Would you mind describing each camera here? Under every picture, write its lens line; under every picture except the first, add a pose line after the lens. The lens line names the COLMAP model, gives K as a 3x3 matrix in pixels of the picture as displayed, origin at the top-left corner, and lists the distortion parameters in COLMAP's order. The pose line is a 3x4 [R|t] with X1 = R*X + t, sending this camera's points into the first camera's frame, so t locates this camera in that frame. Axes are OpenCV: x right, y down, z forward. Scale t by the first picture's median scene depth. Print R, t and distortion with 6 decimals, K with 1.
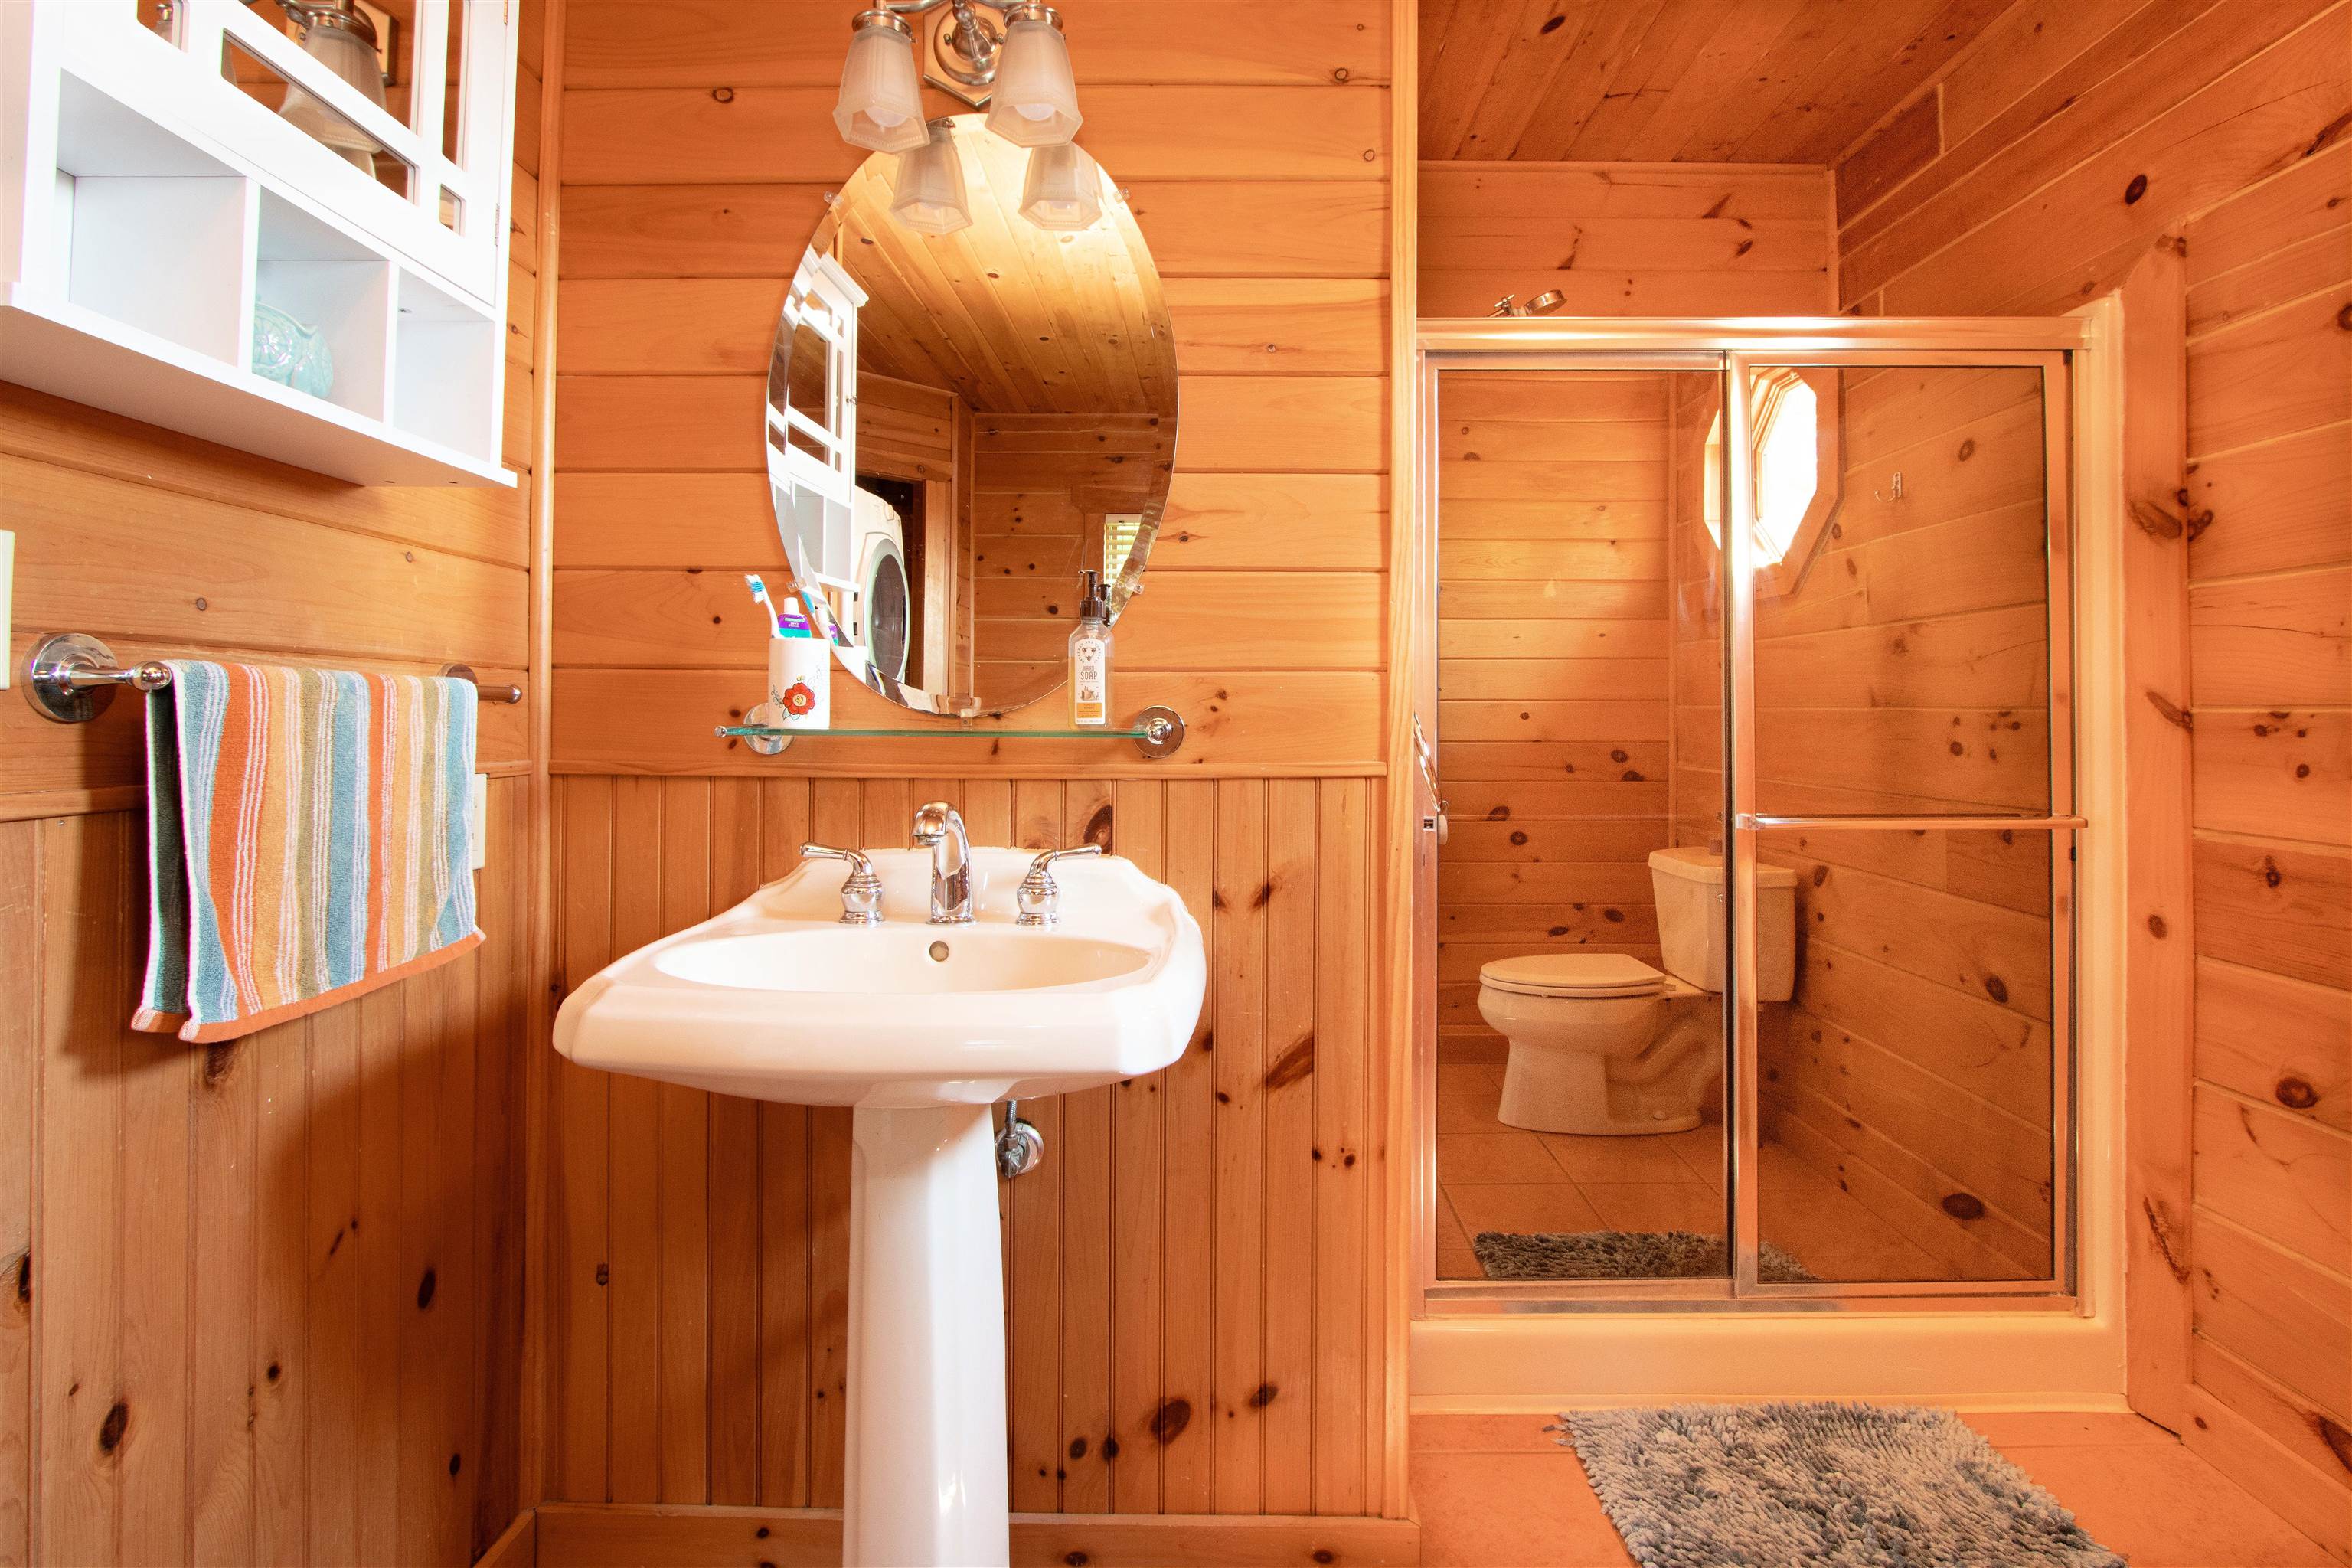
lens RADIAL K [[1132.5, 0, 1182.7], [0, 1132.5, 700.8], [0, 0, 1]] dist [-0.019534, 0.003671]
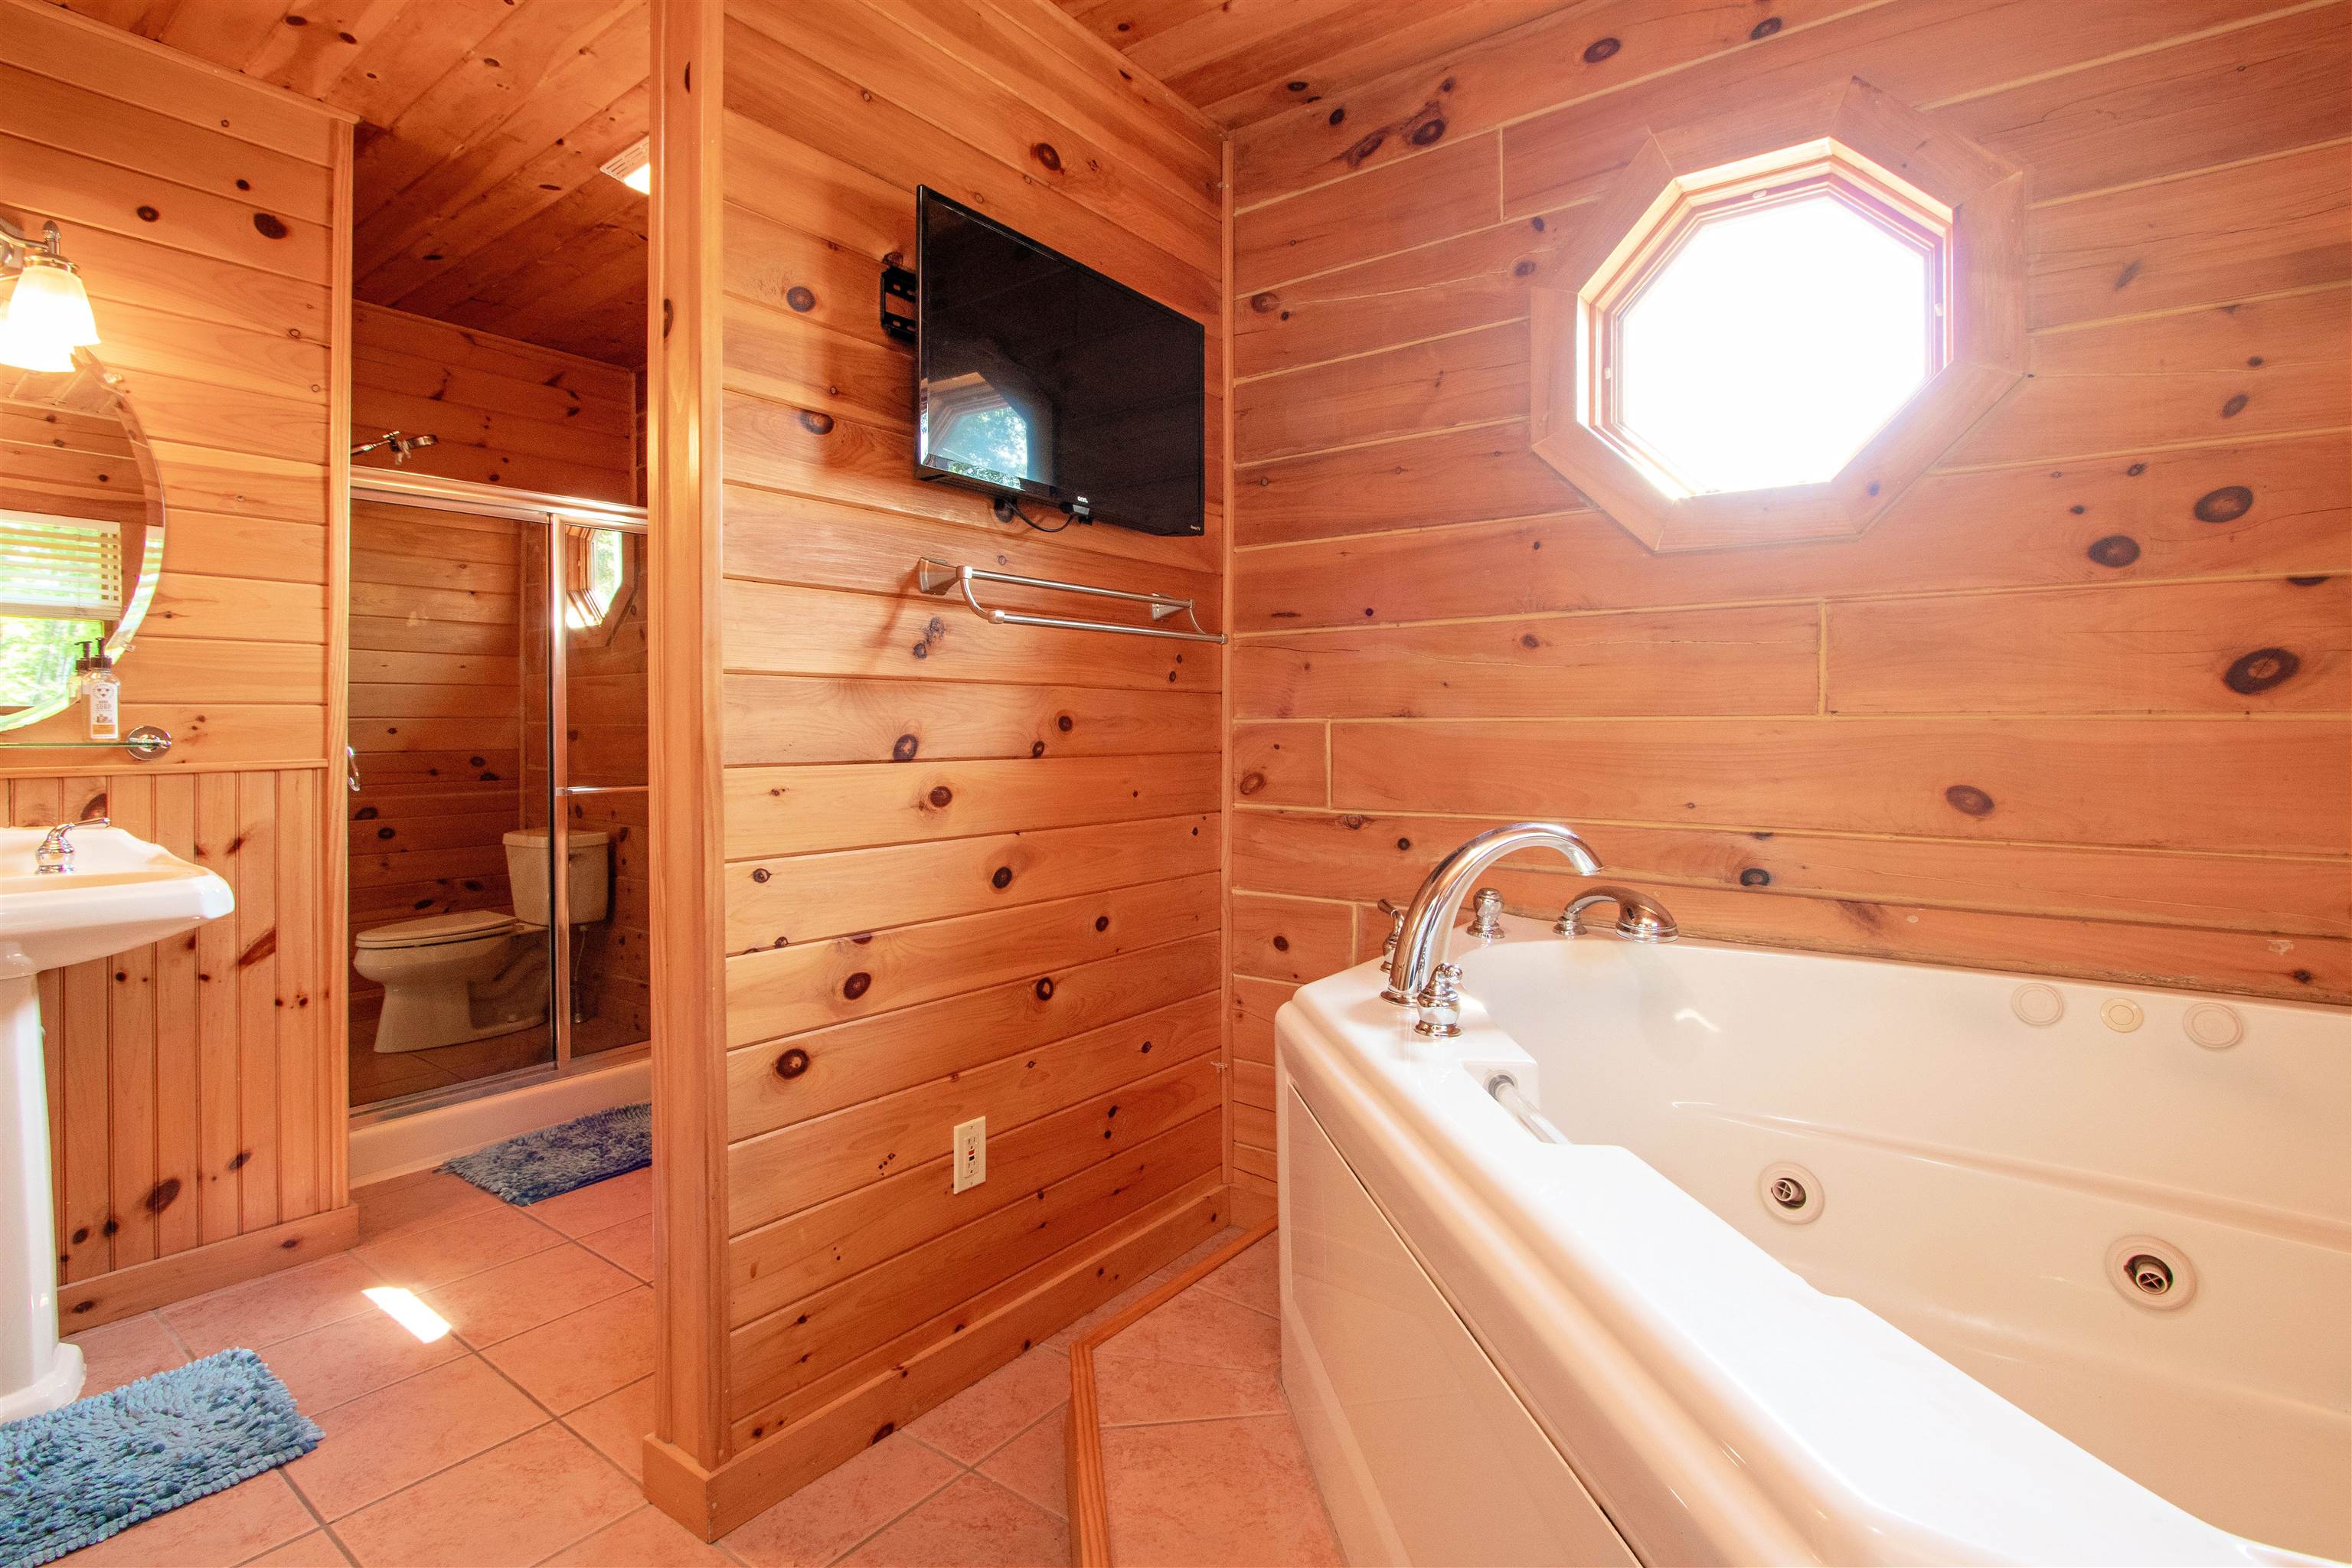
lens RADIAL K [[1132.5, 0, 1199.6], [0, 1132.5, 723.6], [0, 0, 1]] dist [-0.019534, 0.003671]
pose [[0.587452, -0.003302, 0.809252, -0.397793], [-0.003562, 0.999971, 0.006666, -0.013507], [-0.809251, -0.006798, 0.587423, -0.998534]]
